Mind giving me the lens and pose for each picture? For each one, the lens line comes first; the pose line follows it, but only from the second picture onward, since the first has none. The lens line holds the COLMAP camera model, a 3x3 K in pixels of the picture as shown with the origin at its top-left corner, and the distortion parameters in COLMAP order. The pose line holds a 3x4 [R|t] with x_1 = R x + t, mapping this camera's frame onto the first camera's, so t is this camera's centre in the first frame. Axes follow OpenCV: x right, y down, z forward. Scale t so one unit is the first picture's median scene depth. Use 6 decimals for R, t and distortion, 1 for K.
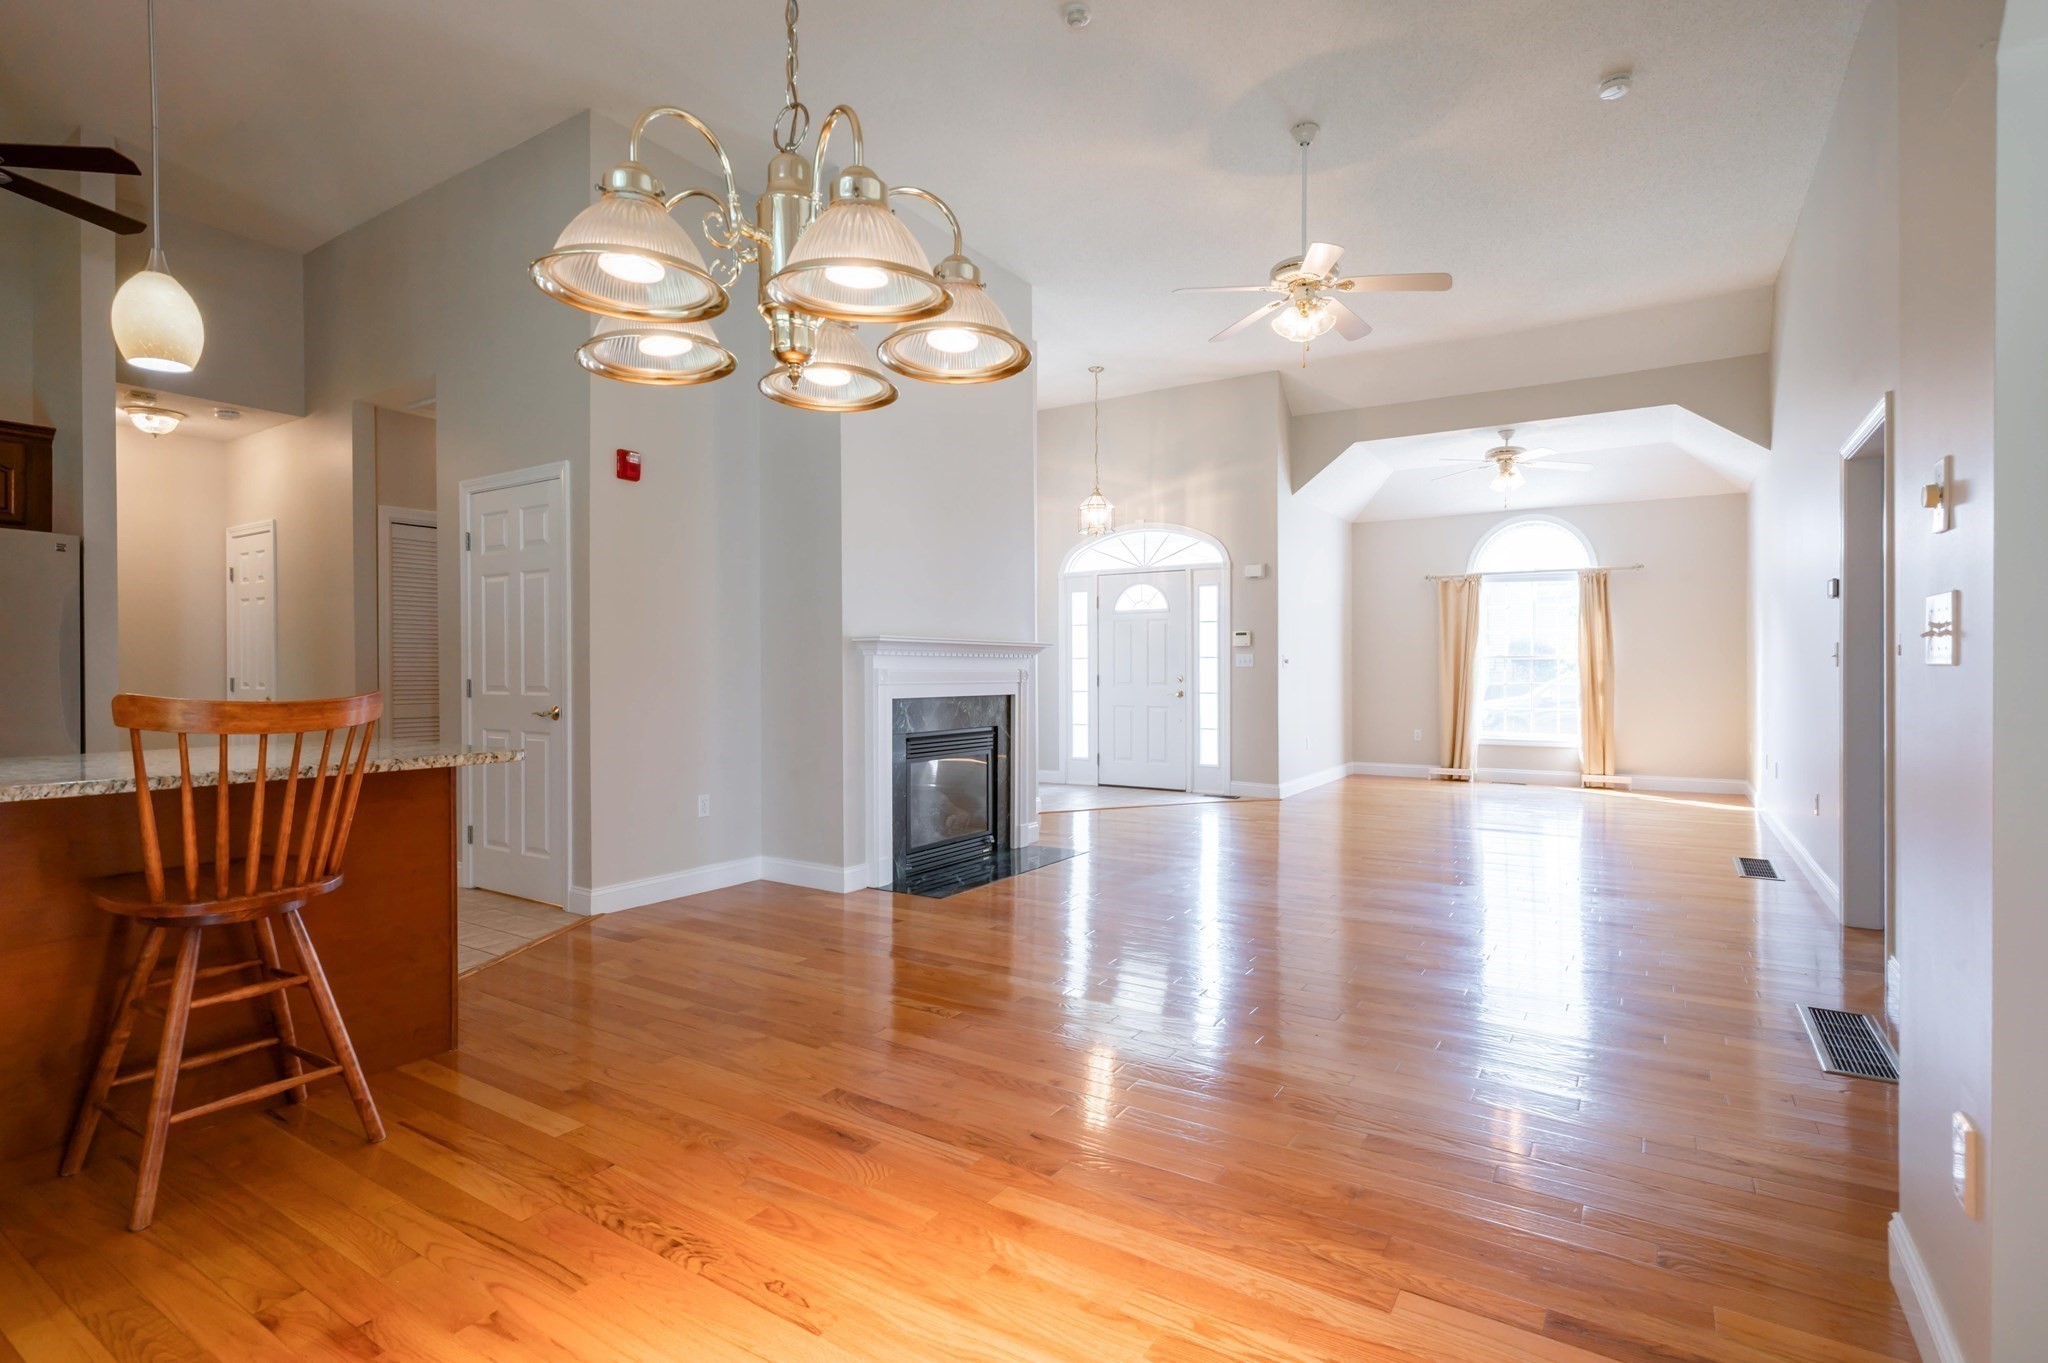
lens RADIAL K [[993.7, 0, 1015.9], [0, 993.7, 677.2], [0, 0, 1]] dist [-0.008198, 0.002513]
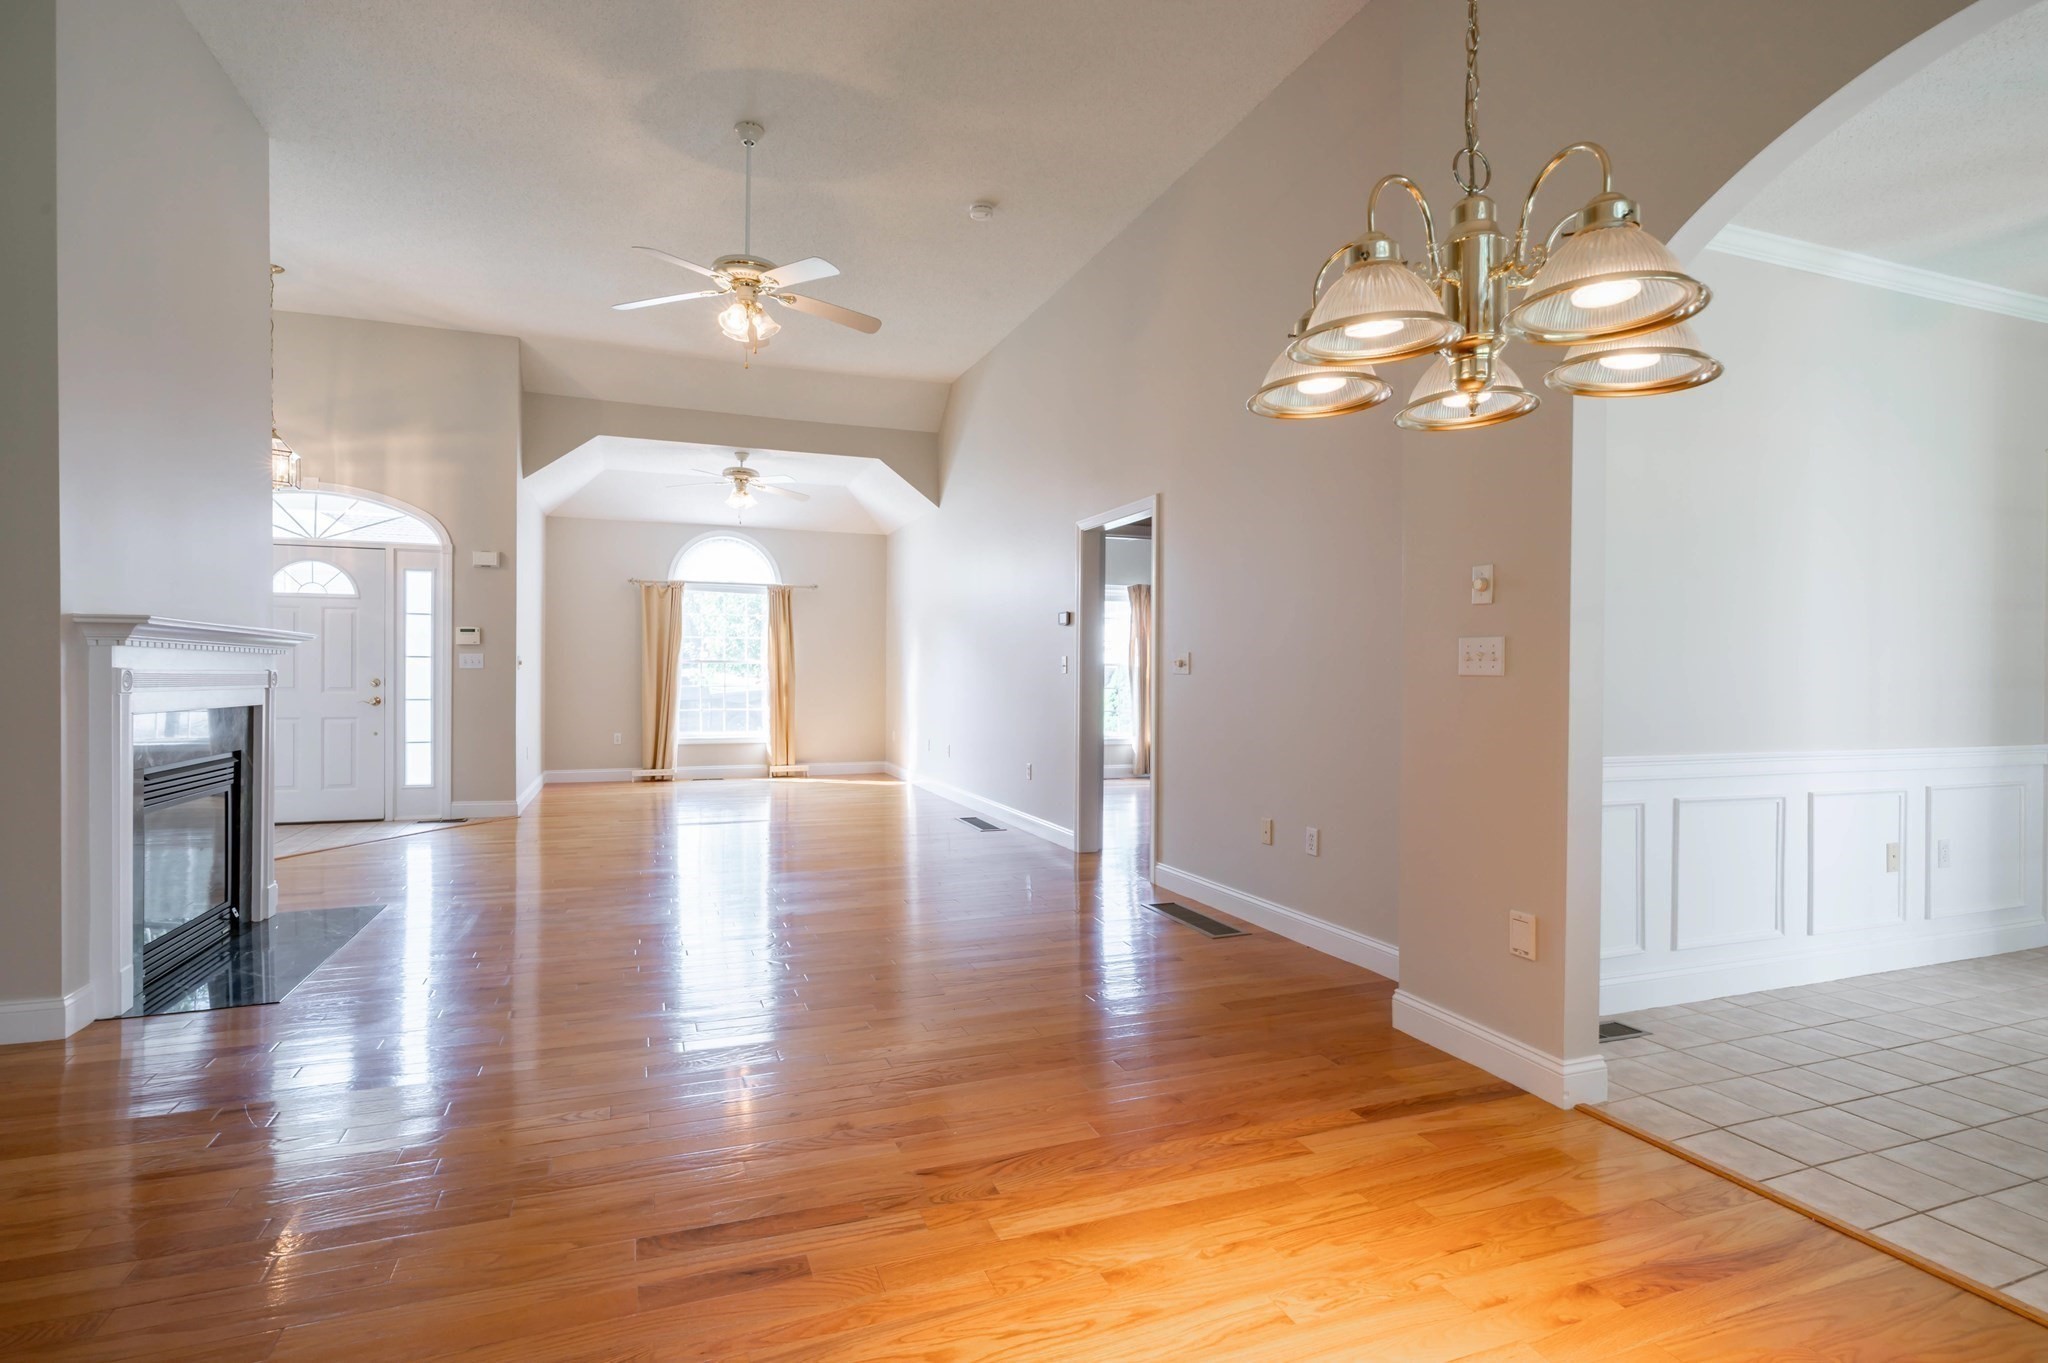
lens RADIAL K [[993.7, 0, 1021.4], [0, 993.7, 683.2], [0, 0, 1]] dist [-0.008198, 0.002513]
pose [[0.590135, -0.002510, 0.807300, -0.181968], [-0.000411, 0.999994, 0.003410, -0.000736], [-0.807304, -0.002344, 0.590131, 0.100456]]
